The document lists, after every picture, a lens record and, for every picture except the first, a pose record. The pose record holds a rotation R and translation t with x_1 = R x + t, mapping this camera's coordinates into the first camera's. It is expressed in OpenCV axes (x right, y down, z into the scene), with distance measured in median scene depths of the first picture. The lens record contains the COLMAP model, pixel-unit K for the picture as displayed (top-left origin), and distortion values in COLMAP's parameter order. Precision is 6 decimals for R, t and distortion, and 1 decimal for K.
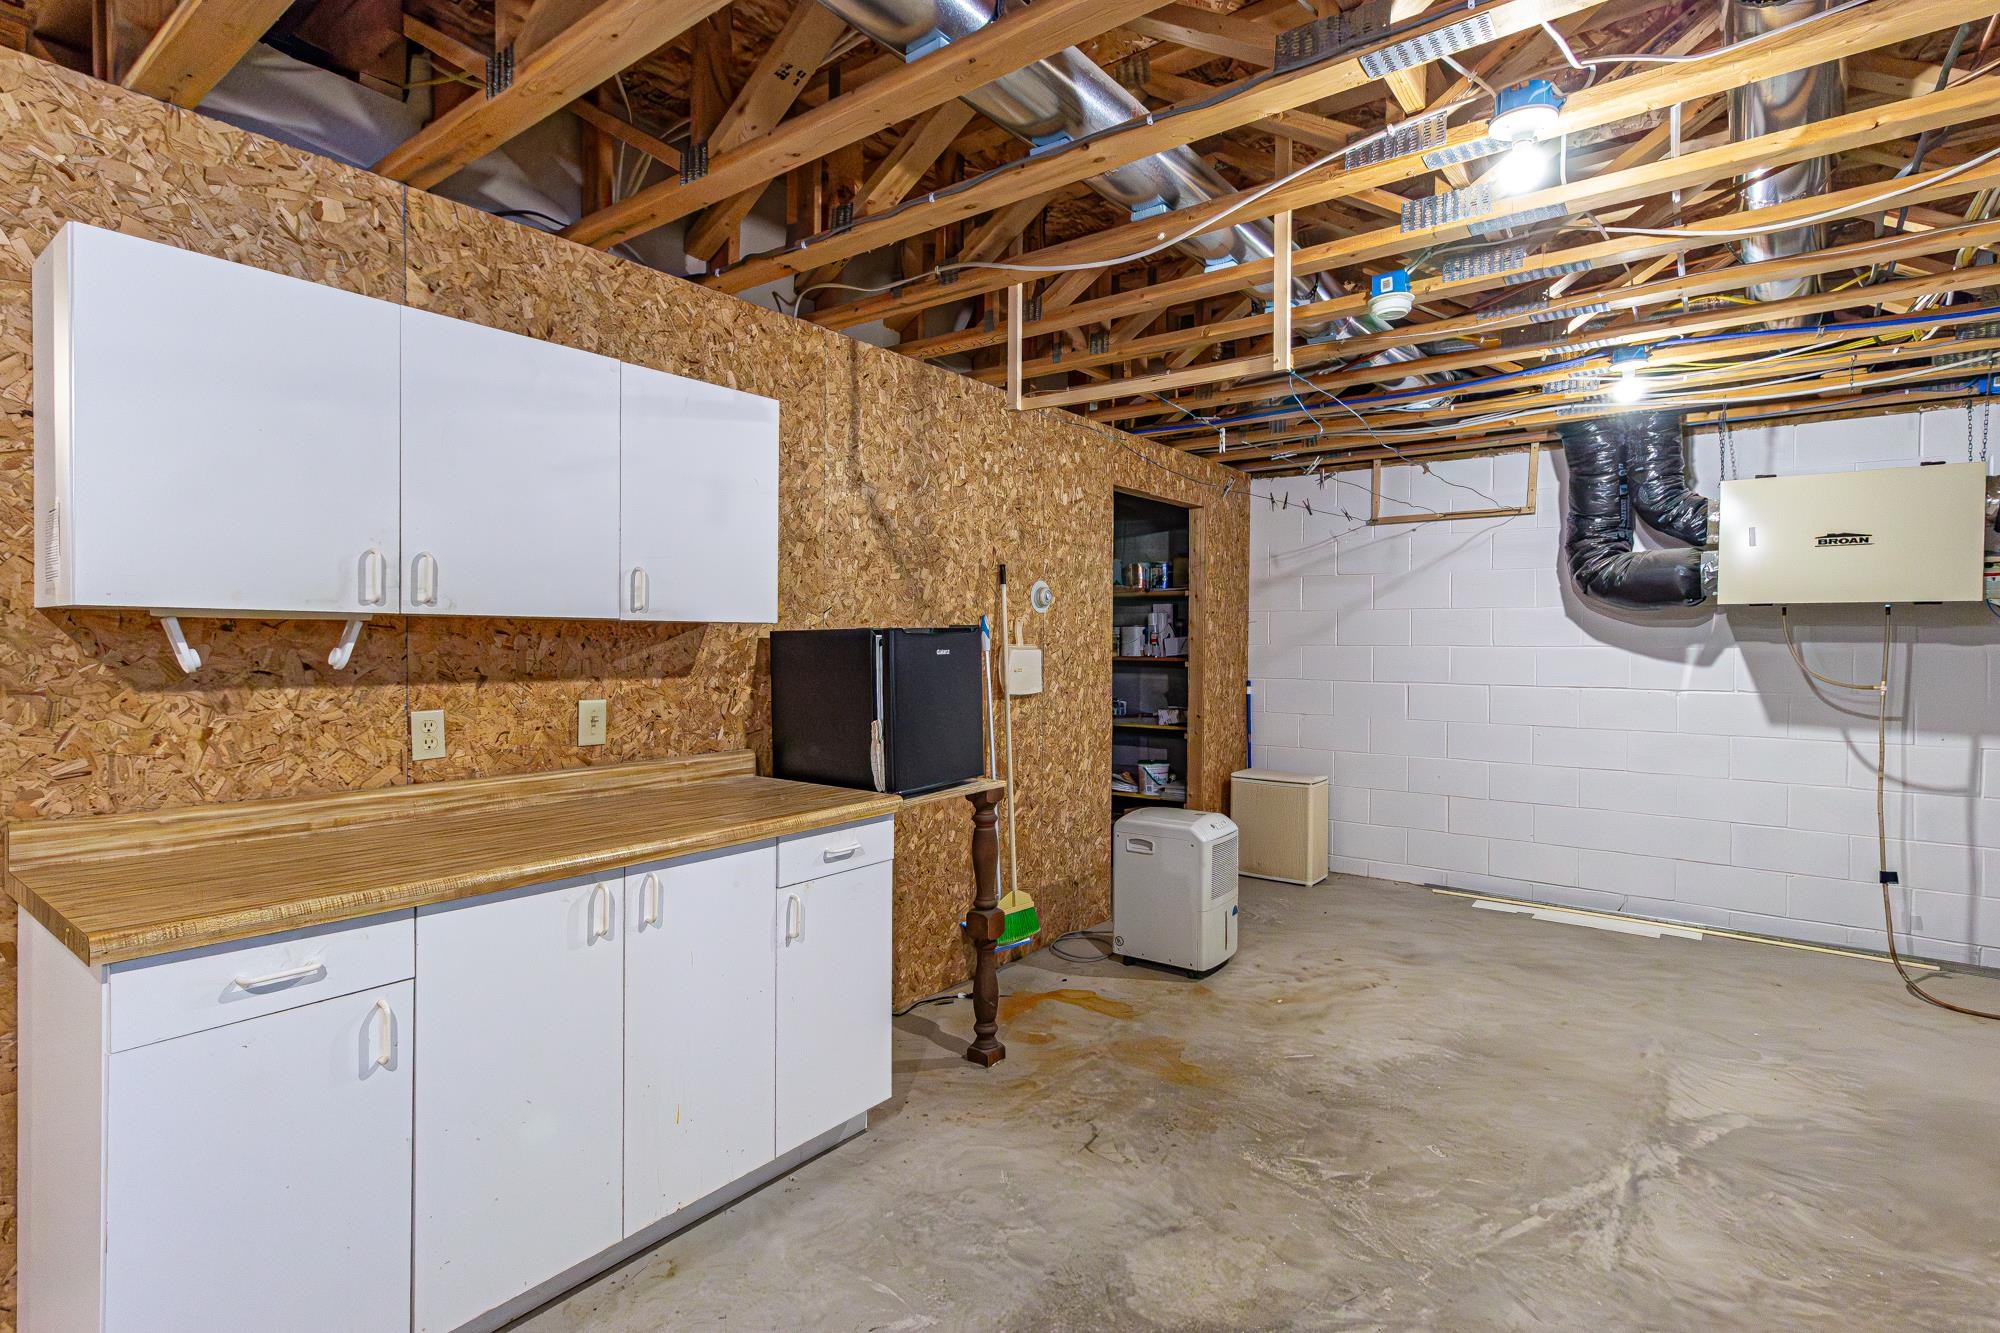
lens RADIAL K [[952.4, 0, 989.0], [0, 952.4, 652.3], [0, 0, 1]] dist [0.004634, 0.001666]
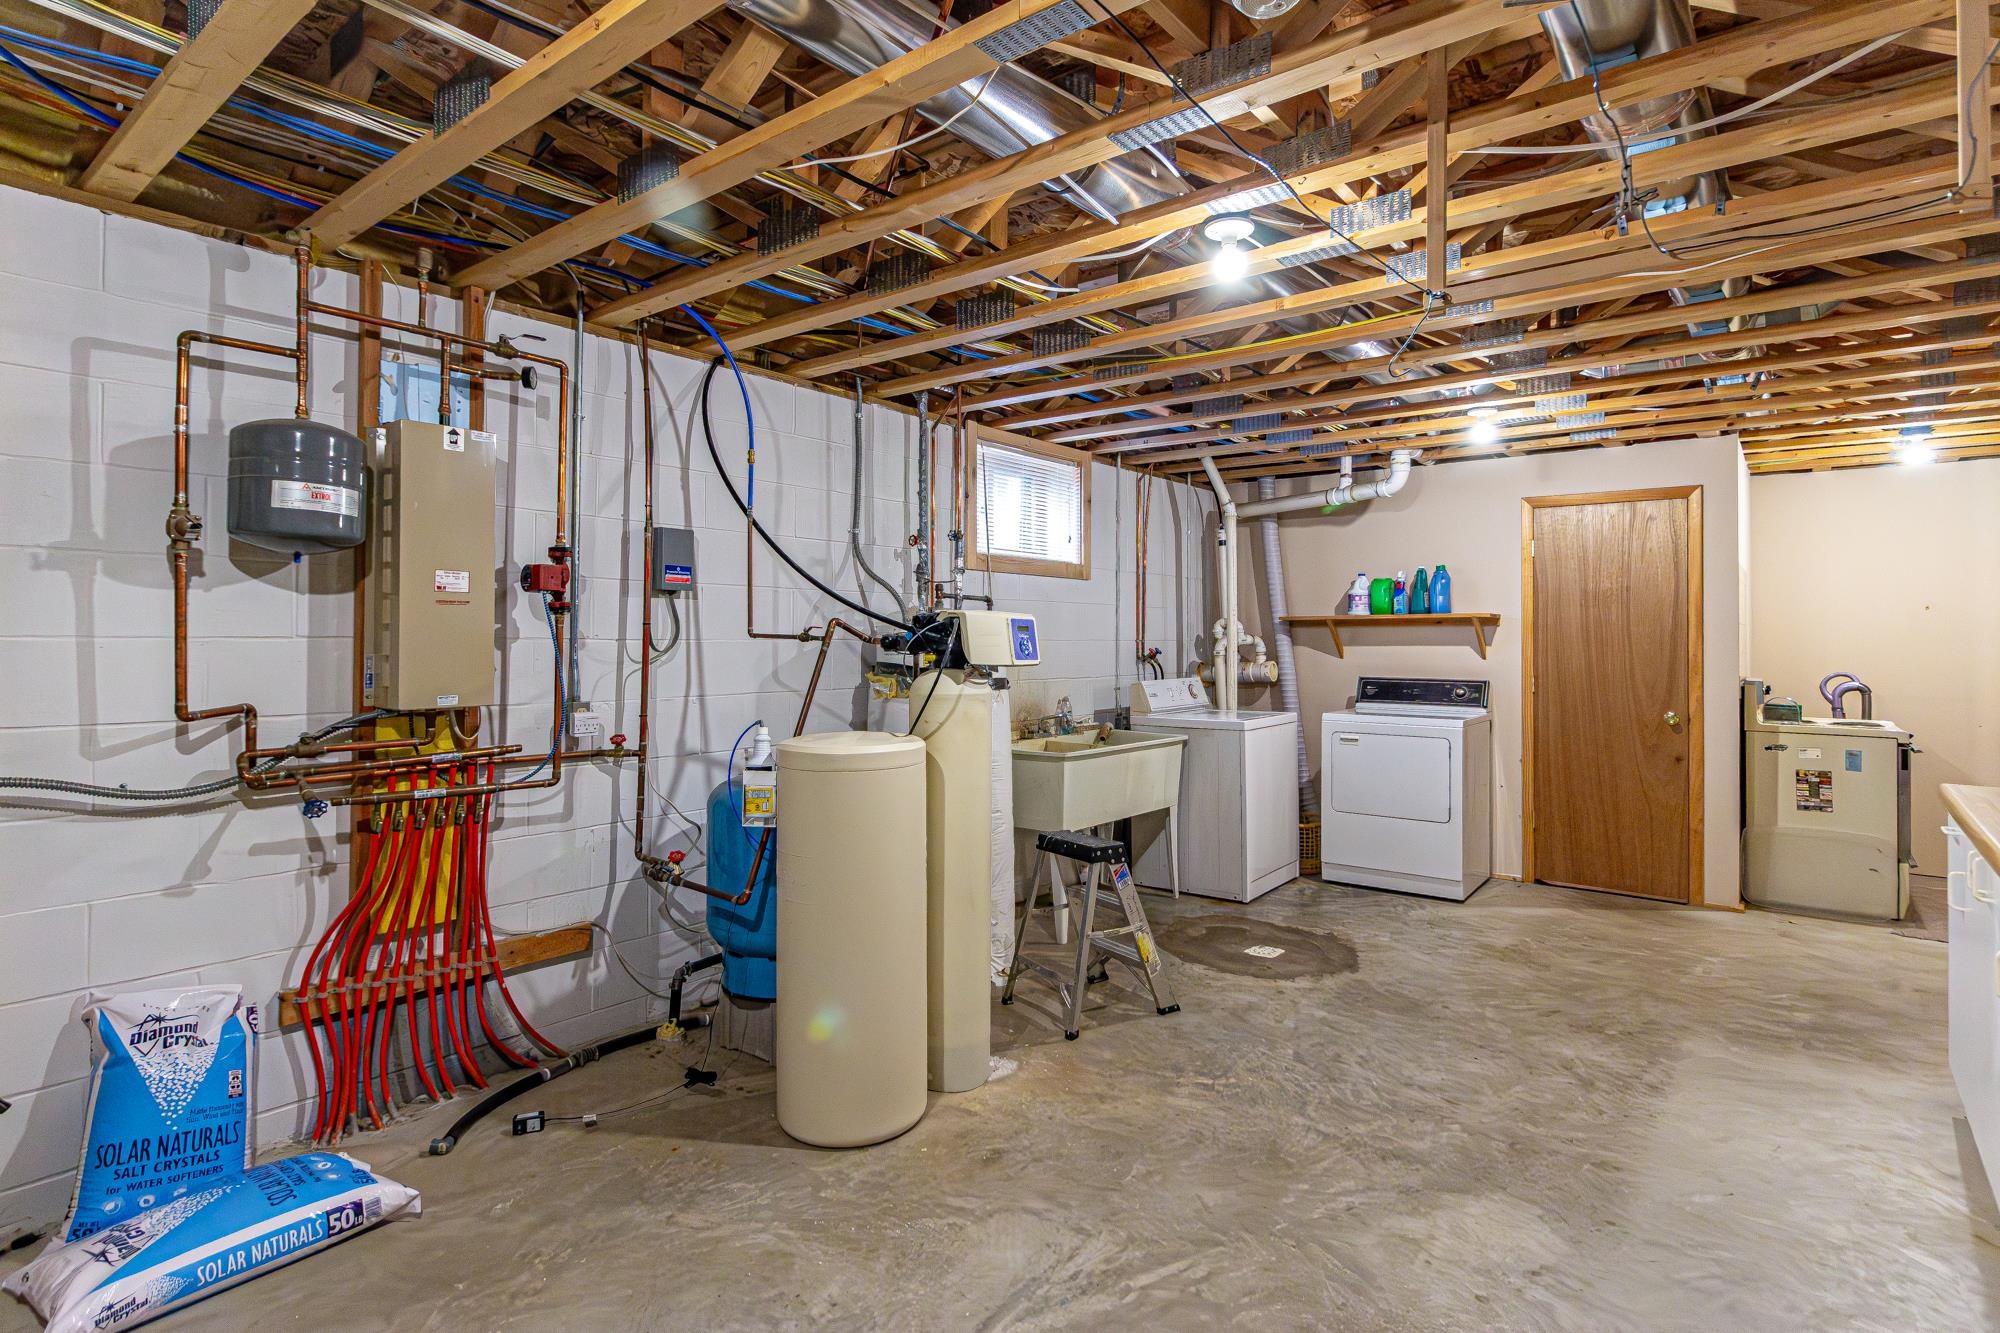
lens RADIAL K [[988.9, 0, 999.9], [0, 988.9, 625.8], [0, 0, 1]] dist [0.002187, 0.000261]
pose [[-0.999805, -0.014227, 0.013704, 0.479075], [-0.014204, 0.999898, 0.001745, -0.019147], [-0.013728, 0.001550, -0.999905, 1.326882]]
